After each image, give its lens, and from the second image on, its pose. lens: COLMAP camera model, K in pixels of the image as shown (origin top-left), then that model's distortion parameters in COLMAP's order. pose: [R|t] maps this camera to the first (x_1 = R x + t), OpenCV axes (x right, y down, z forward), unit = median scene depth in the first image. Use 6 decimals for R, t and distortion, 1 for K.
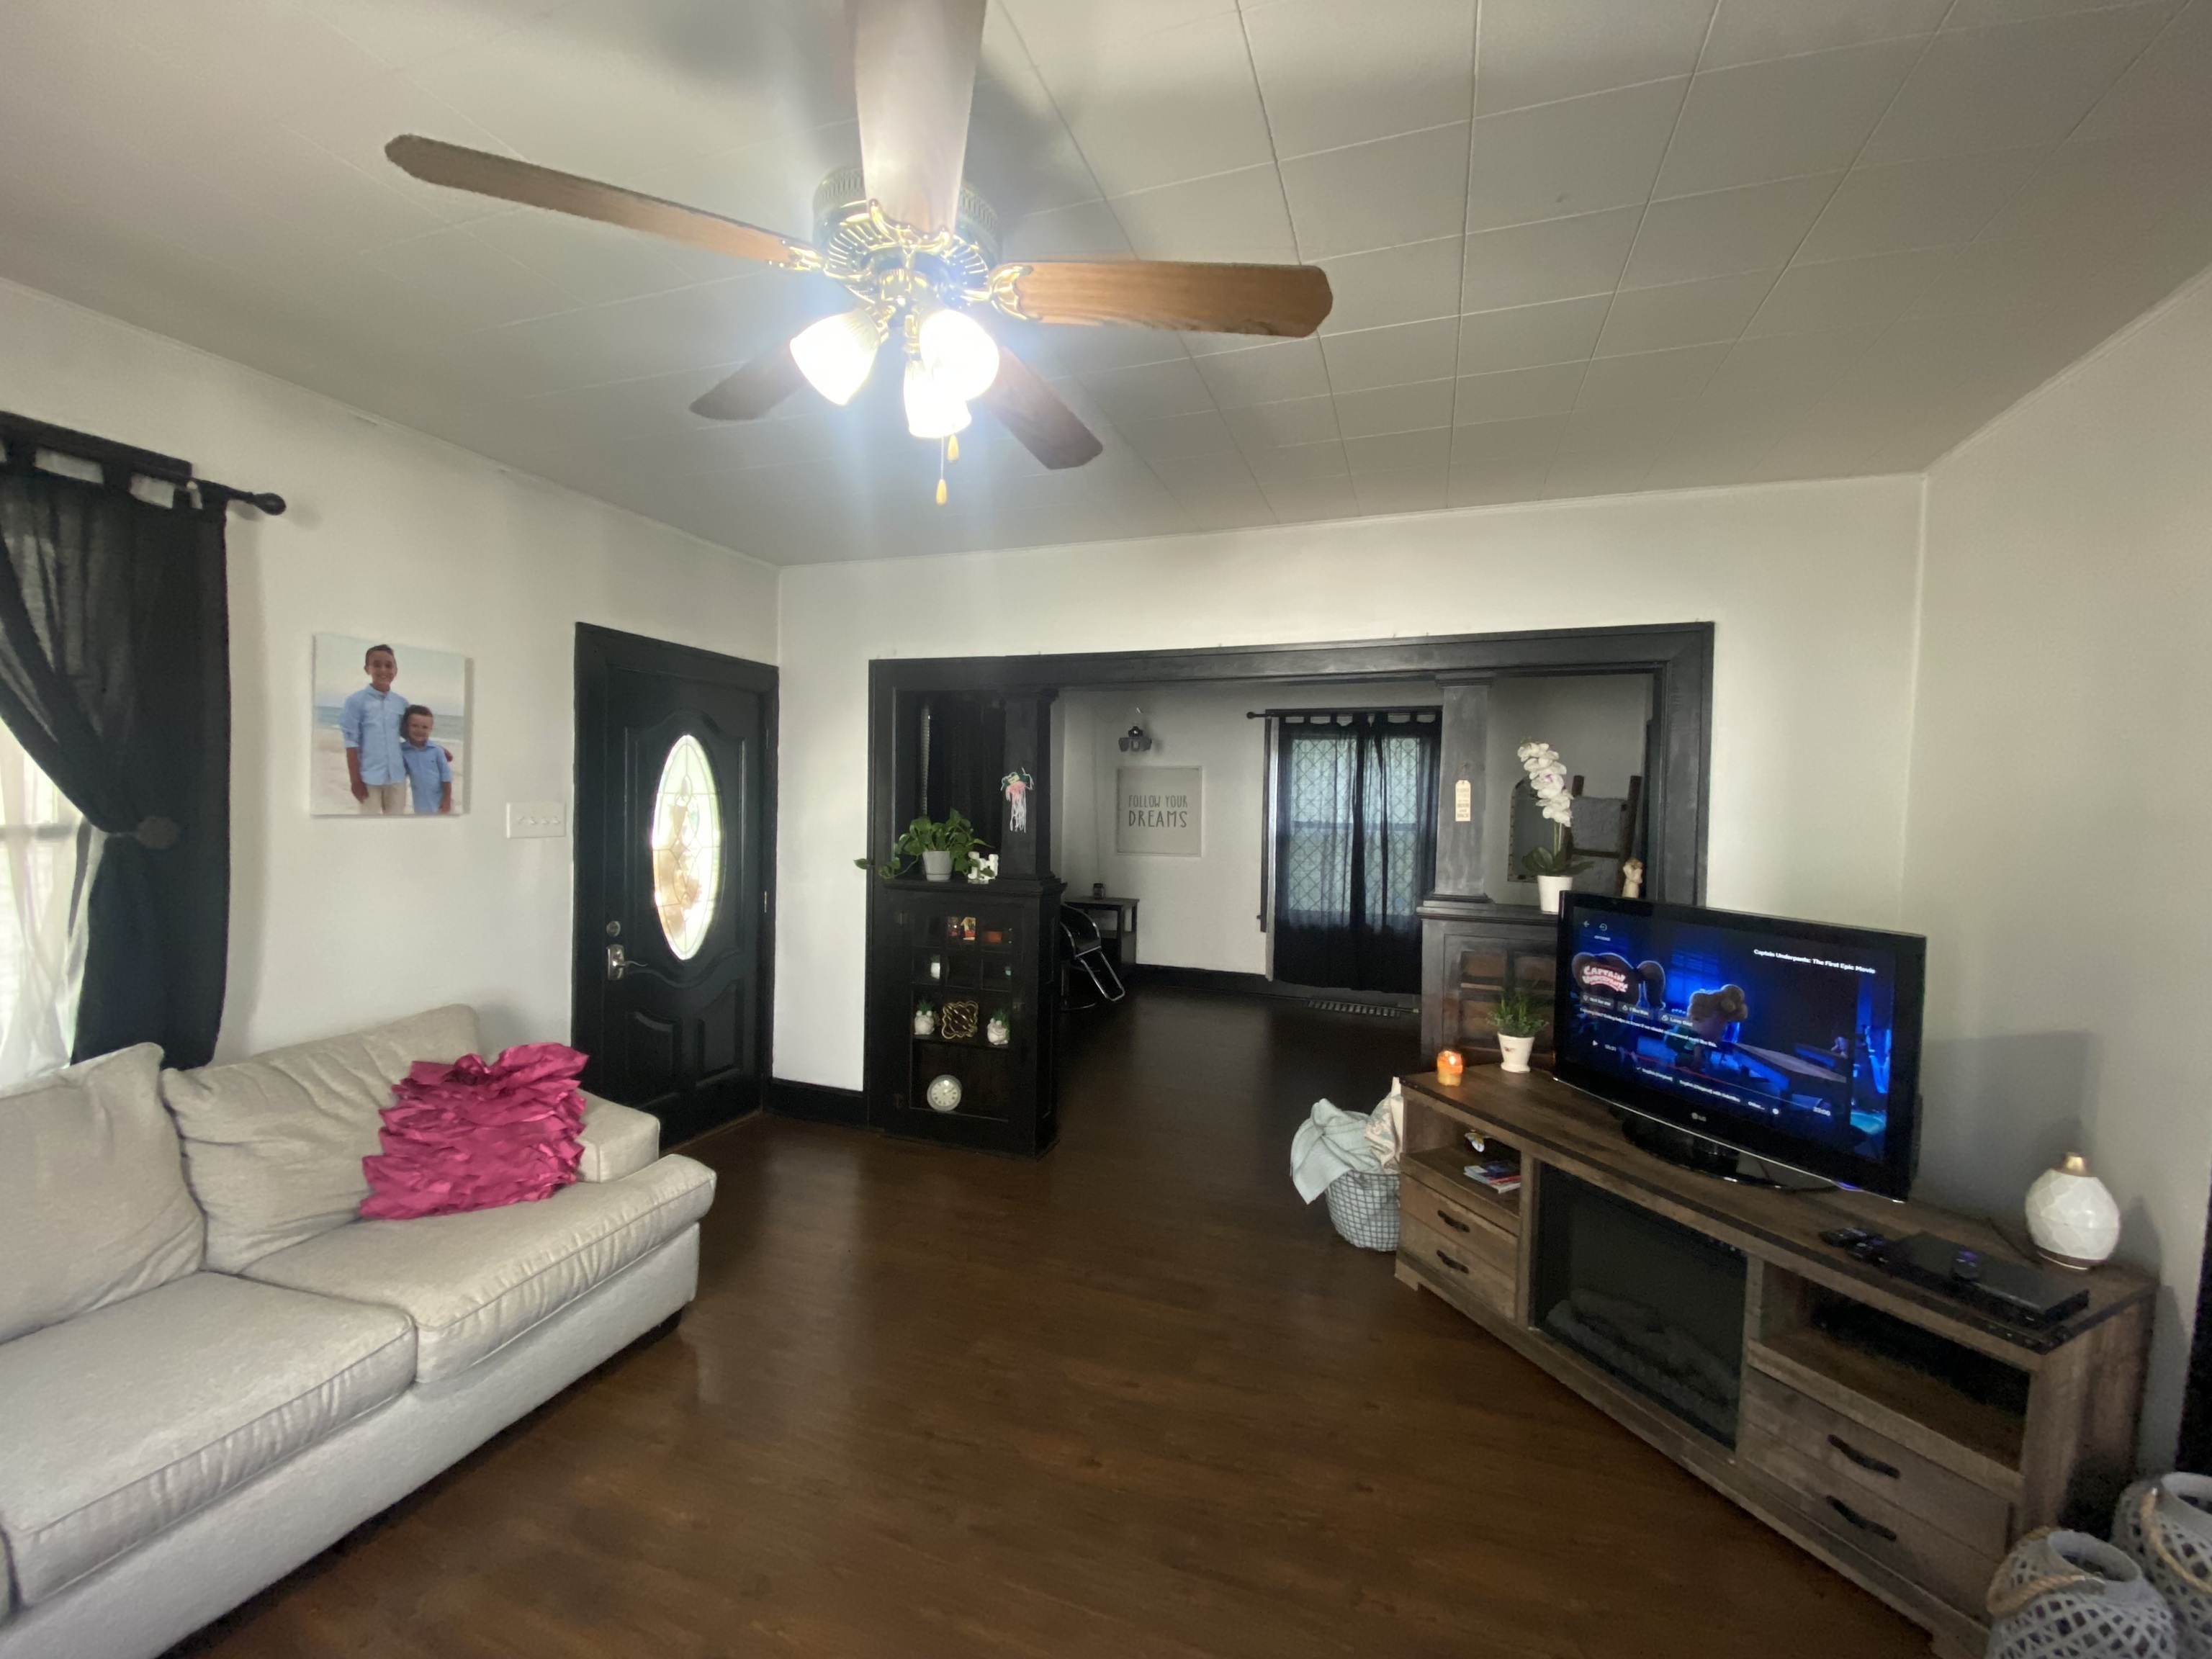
lens RADIAL K [[883.3, 0, 1109.9], [0, 883.3, 826.0], [0, 0, 1]] dist [0.056108, -0.036283]
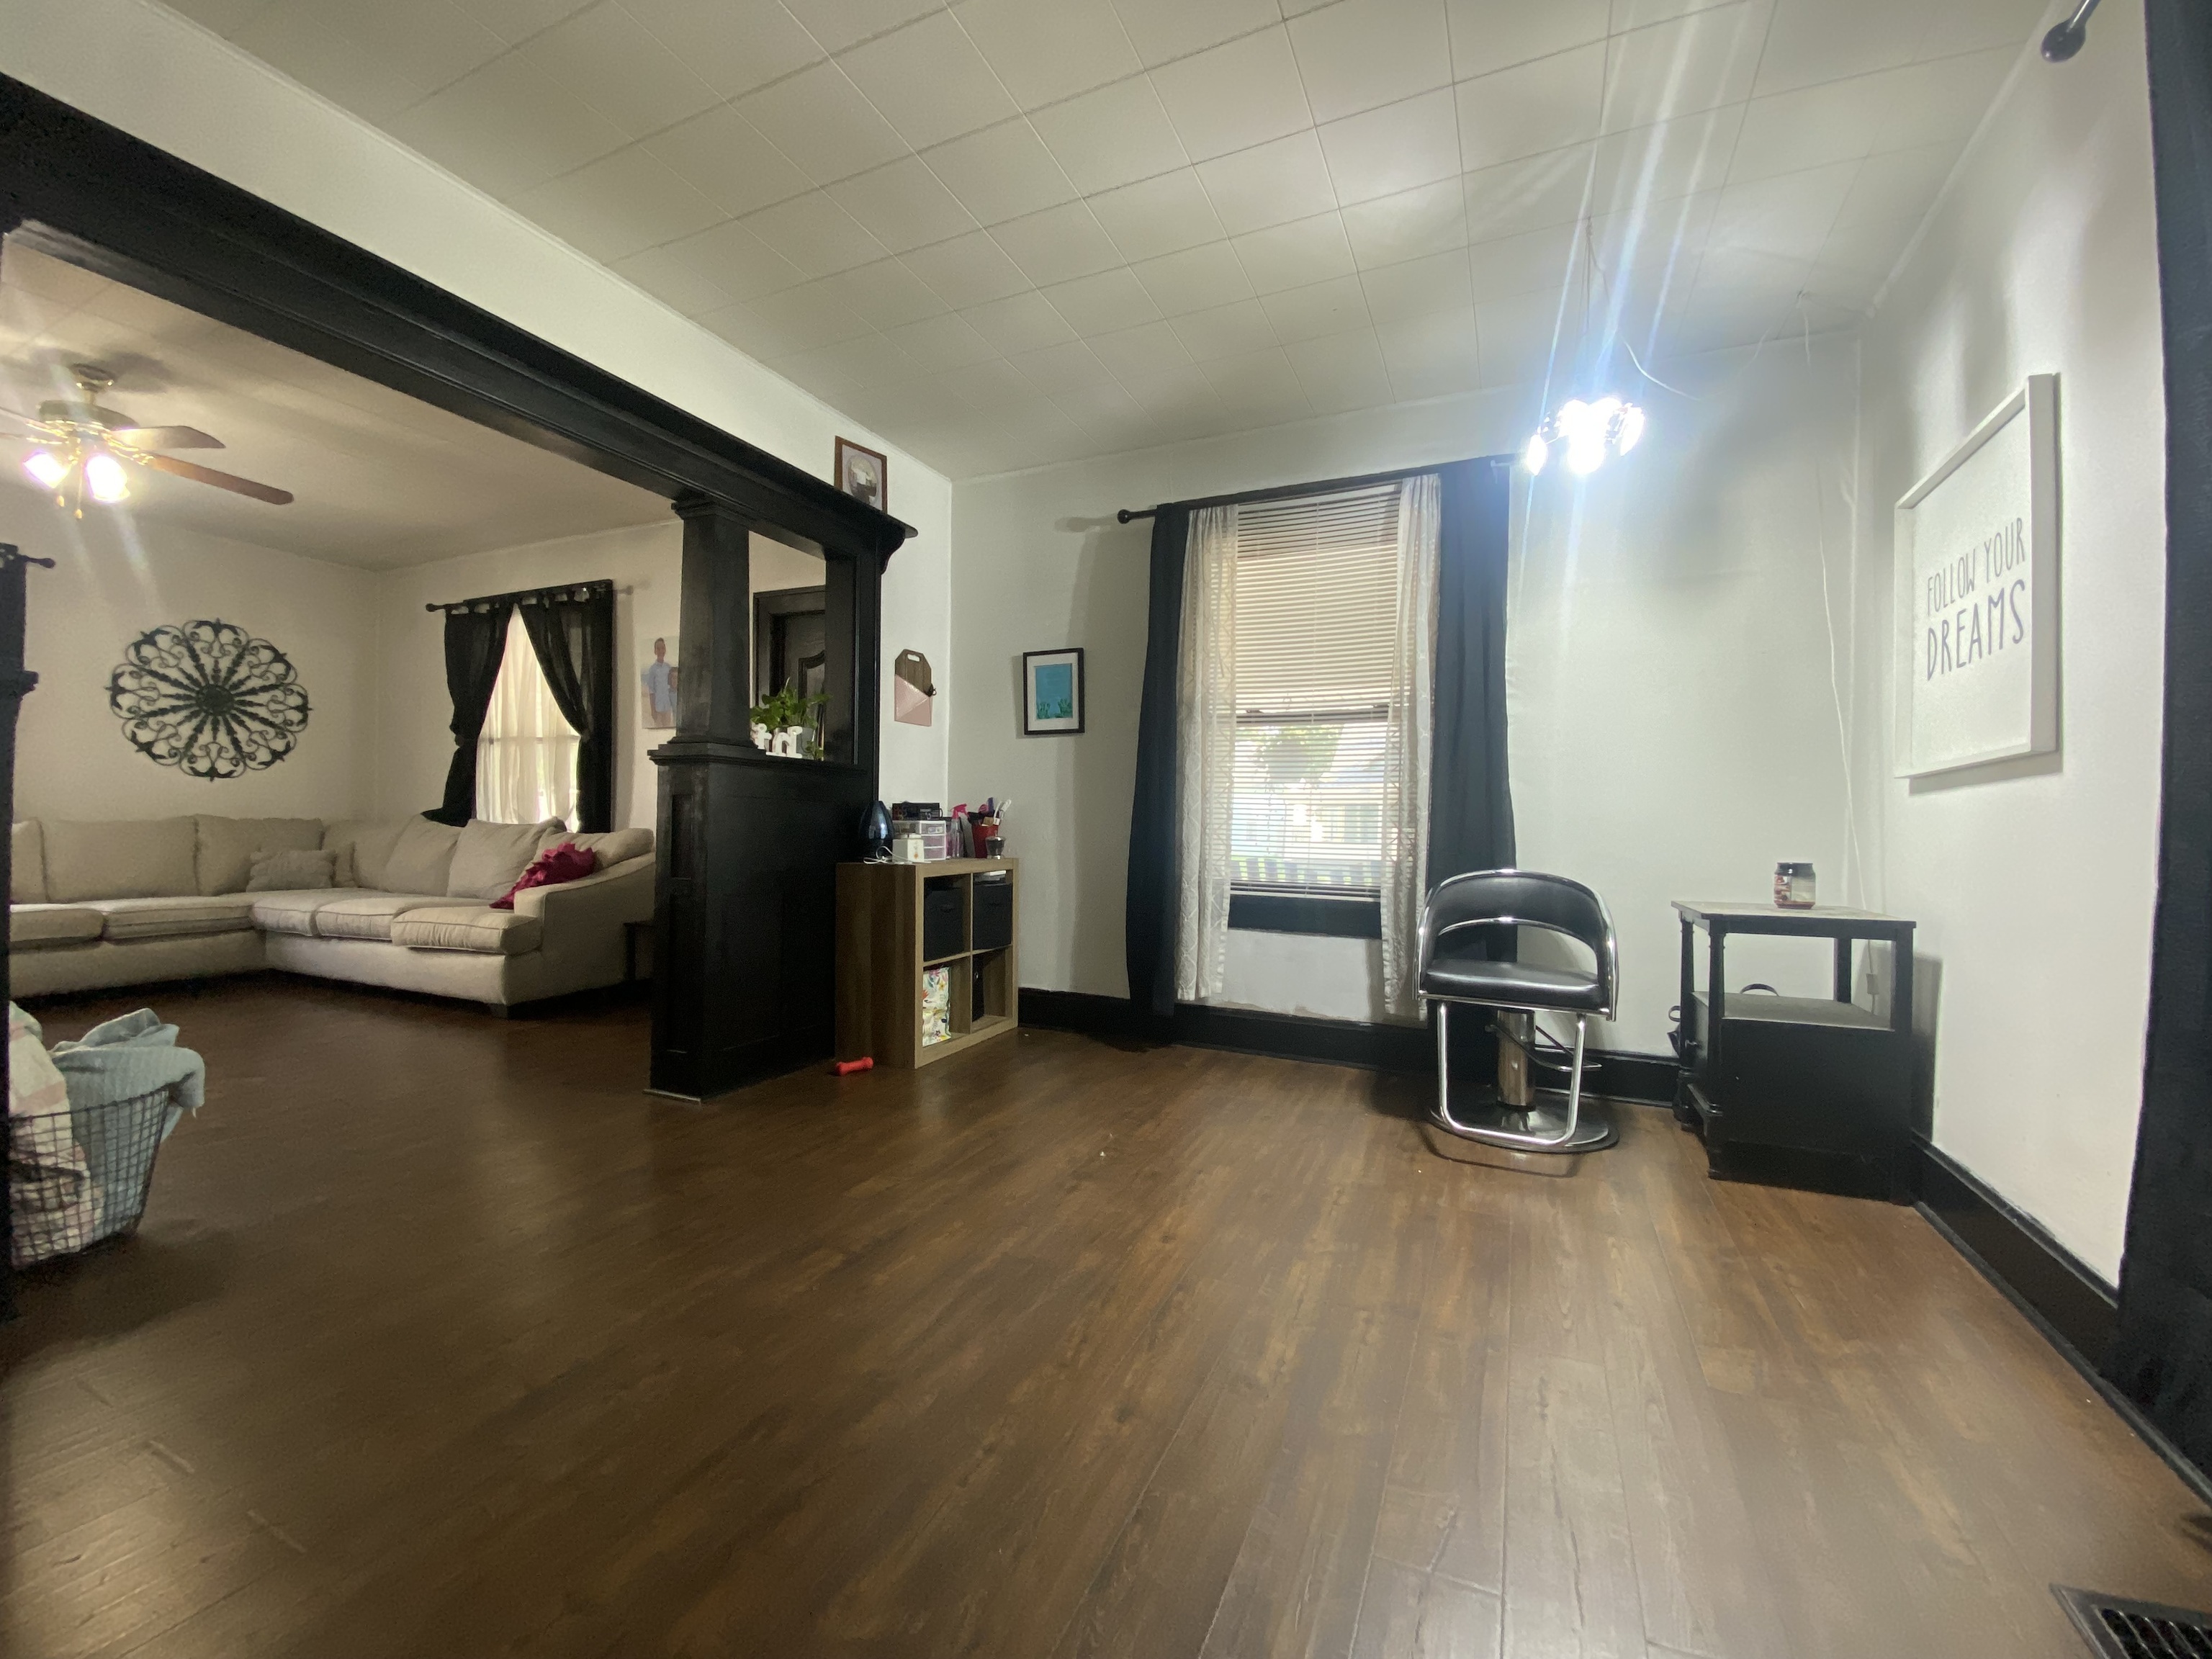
lens RADIAL K [[850.5, 0, 1066.8], [0, 850.5, 826.6], [0, 0, 1]] dist [0.051907, -0.031049]
pose [[-0.073909, -0.017505, -0.997111, 0.904393], [-0.041218, 0.999045, -0.014484, 0.181676], [0.996413, 0.040029, -0.074560, 1.922348]]
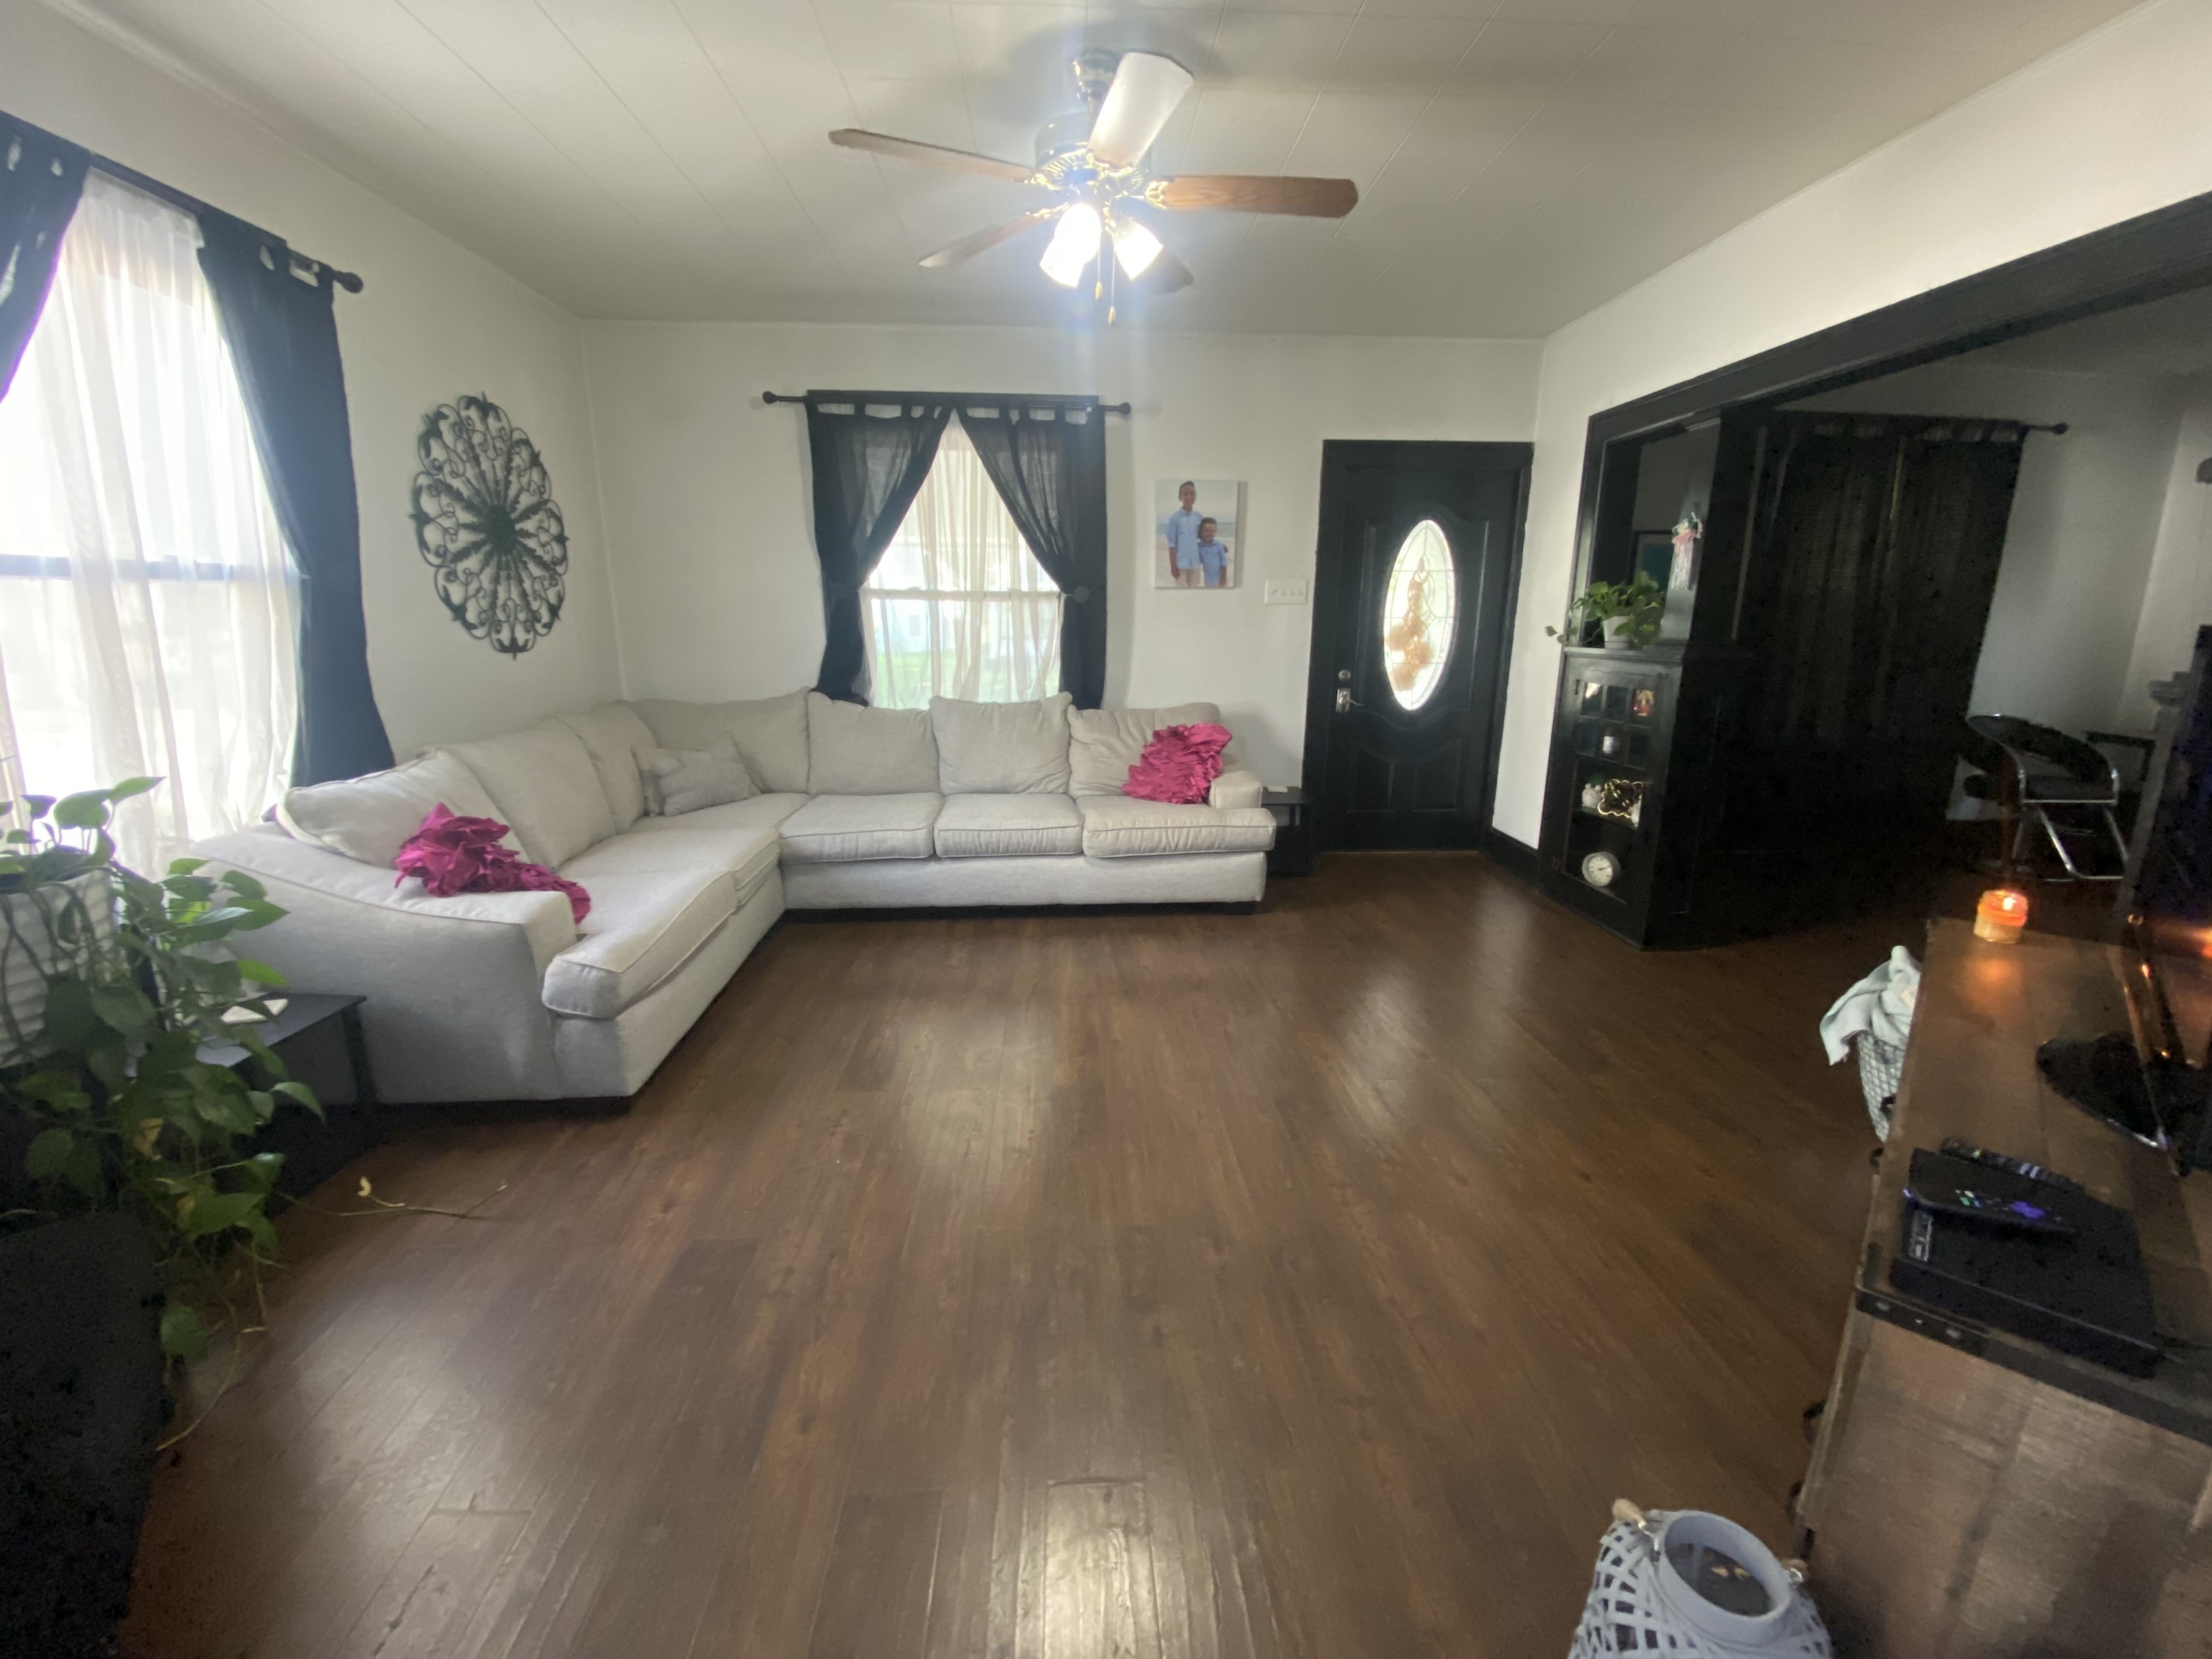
lens RADIAL K [[883.3, 0, 1109.9], [0, 883.3, 826.0], [0, 0, 1]] dist [0.056108, -0.036283]
pose [[0.398009, 0.192596, -0.896937, 0.712547], [-0.017076, 0.979100, 0.202661, 0.089767], [0.917223, -0.065345, 0.392979, 0.164120]]
